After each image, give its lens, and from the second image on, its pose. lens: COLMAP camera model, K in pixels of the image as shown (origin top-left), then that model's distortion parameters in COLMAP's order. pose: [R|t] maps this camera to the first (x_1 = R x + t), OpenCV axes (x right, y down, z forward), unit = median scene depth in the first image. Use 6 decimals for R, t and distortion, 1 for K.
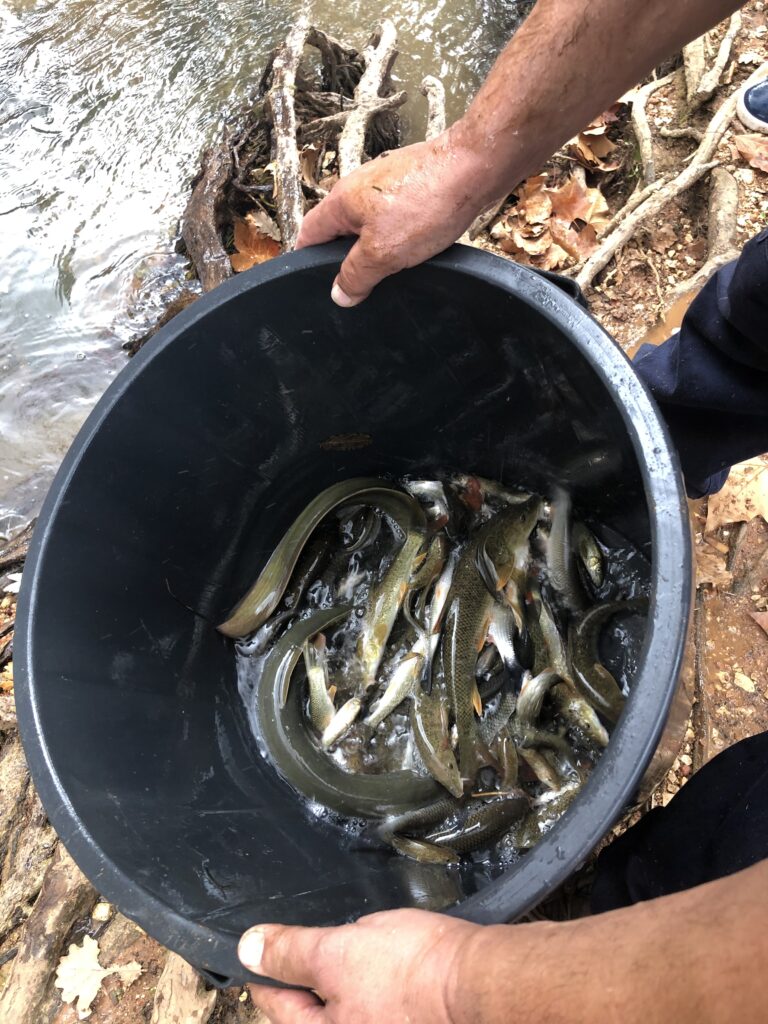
lens RADIAL K [[844.2, 0, 384.7], [0, 844.2, 510.6], [0, 0, 1]] dist [0.002206, 0.003645]
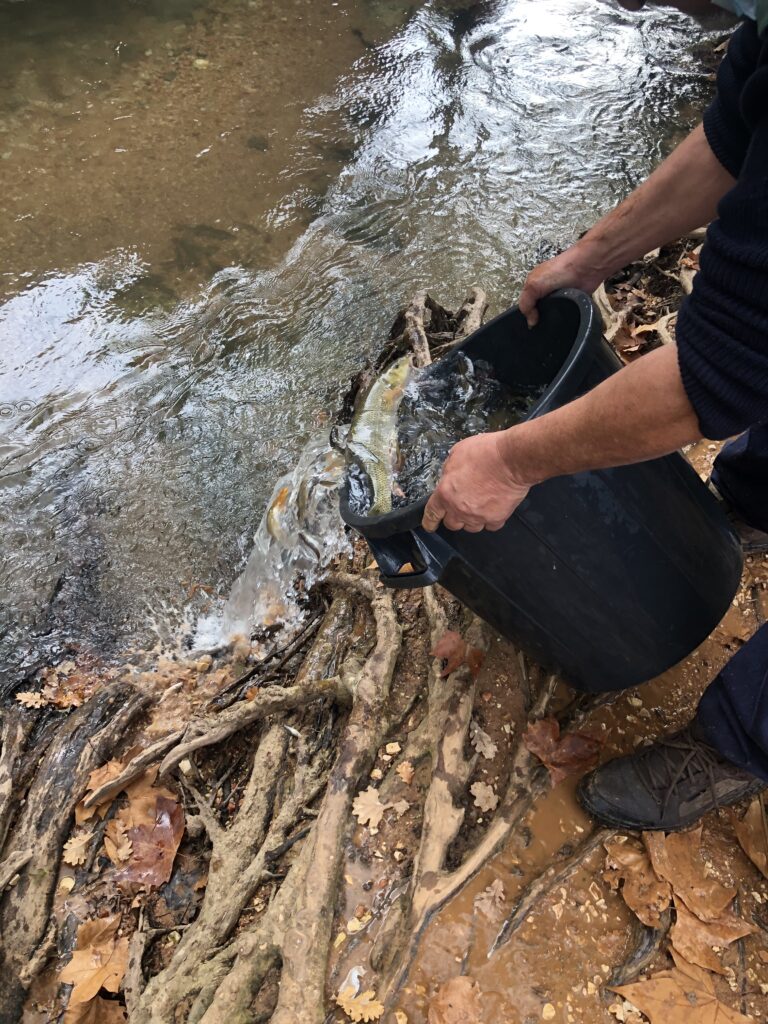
lens RADIAL K [[844.2, 0, 383.9], [0, 844.2, 513.4], [0, 0, 1]] dist [0.002206, 0.003645]
pose [[0.998156, -0.043920, -0.041906, -0.247410], [0.028214, 0.946875, -0.320361, 0.532475], [0.053750, 0.318588, 0.946368, -0.559608]]
